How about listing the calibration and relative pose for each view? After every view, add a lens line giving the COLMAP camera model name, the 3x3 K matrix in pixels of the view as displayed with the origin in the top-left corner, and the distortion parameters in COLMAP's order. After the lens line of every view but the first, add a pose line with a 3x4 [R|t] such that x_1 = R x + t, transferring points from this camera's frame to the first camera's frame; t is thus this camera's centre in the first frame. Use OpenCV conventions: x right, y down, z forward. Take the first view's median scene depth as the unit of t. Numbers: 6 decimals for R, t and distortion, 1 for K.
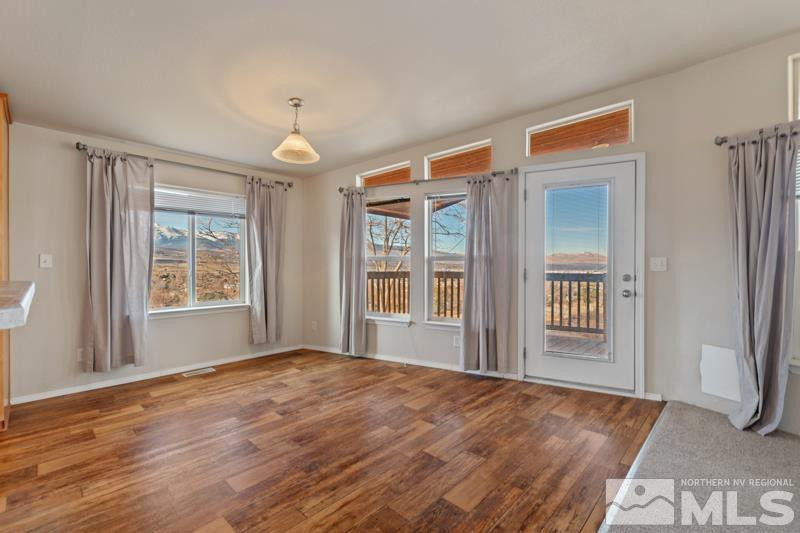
lens RADIAL K [[348.3, 0, 402.4], [0, 348.3, 265.0], [0, 0, 1]] dist [0.000188, -0.000014]
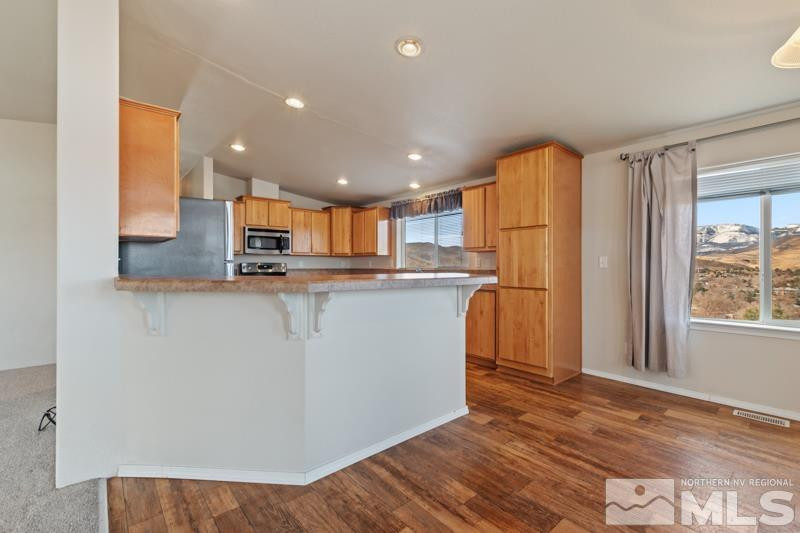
lens RADIAL K [[348.3, 0, 402.4], [0, 348.3, 265.0], [0, 0, 1]] dist [0.000188, -0.000014]
pose [[-0.098642, -0.002770, -0.995119, 0.235085], [-0.001683, 0.999995, -0.002617, 0.002407], [0.995122, 0.001416, -0.098646, 0.434483]]
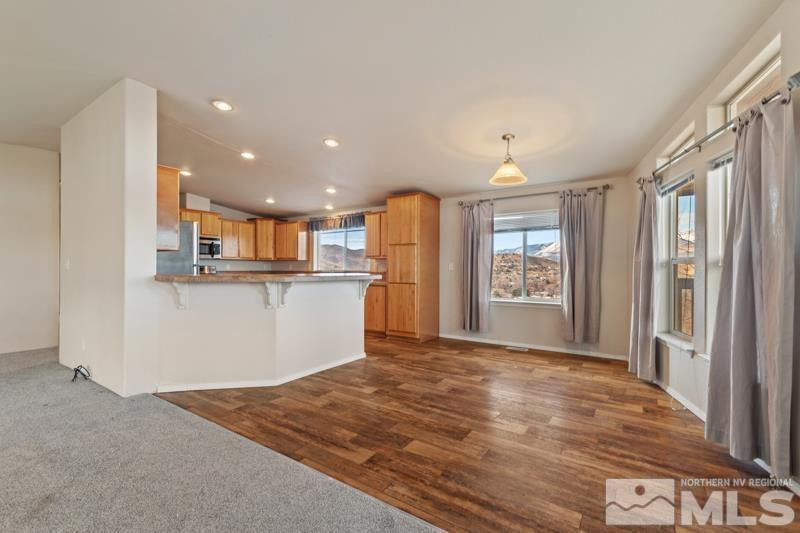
lens RADIAL K [[351.0, 0, 400.0], [0, 351.0, 266.5], [0, 0, 1]] dist [0.001019, 0.000092]
pose [[0.155672, -0.006057, -0.987790, 0.852509], [-0.003890, 0.999970, -0.006745, 0.001404], [0.987801, 0.004892, 0.155644, 0.424169]]
